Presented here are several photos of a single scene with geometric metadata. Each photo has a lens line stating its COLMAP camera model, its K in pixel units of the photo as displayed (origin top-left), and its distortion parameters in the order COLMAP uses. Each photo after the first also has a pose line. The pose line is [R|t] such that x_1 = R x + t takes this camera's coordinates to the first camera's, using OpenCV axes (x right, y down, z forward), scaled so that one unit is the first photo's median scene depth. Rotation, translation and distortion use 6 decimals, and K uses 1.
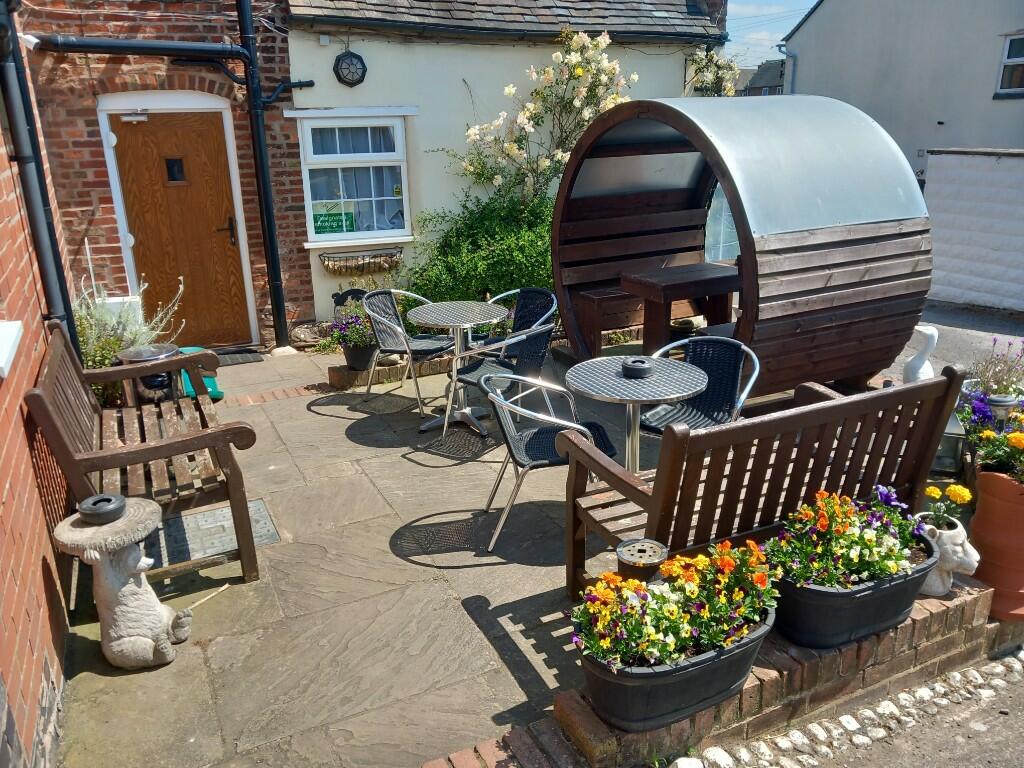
lens RADIAL K [[813.0, 0, 509.0], [0, 813.0, 389.6], [0, 0, 1]] dist [0.011947, -0.005241]
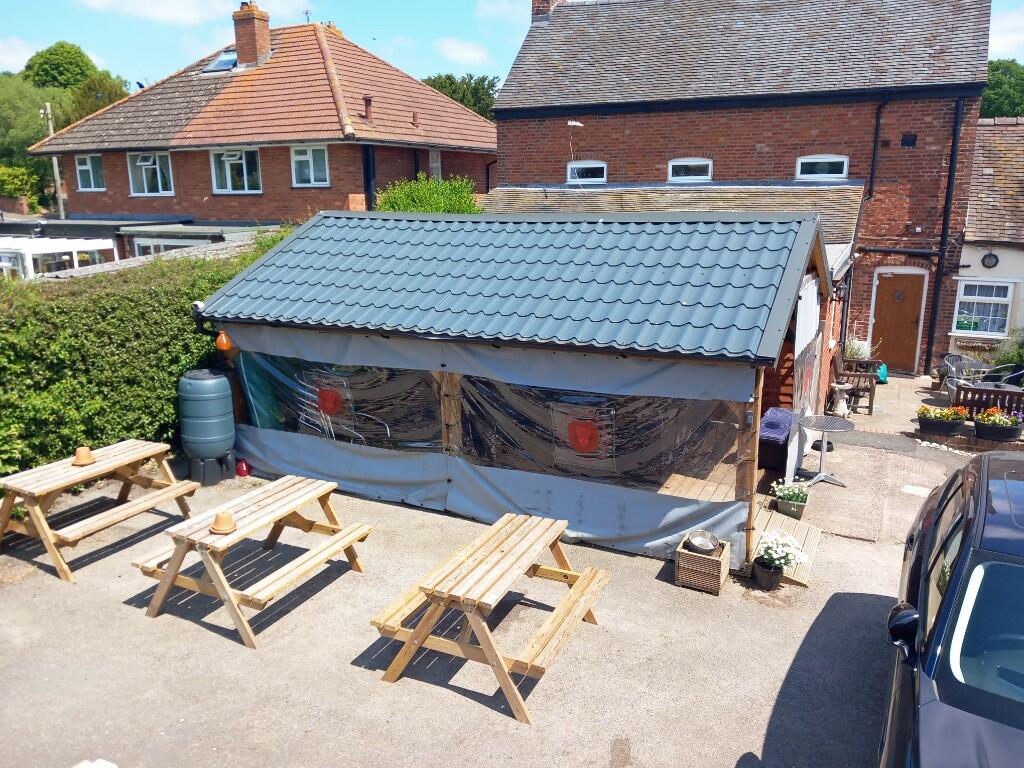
lens RADIAL K [[813.0, 0, 505.7], [0, 813.0, 384.5], [0, 0, 1]] dist [0.011947, -0.005241]
pose [[0.625518, 0.201189, -0.753824, 0.751513], [-0.256267, 0.965556, 0.045049, 0.180185], [0.736922, 0.165001, 0.655530, -1.434749]]
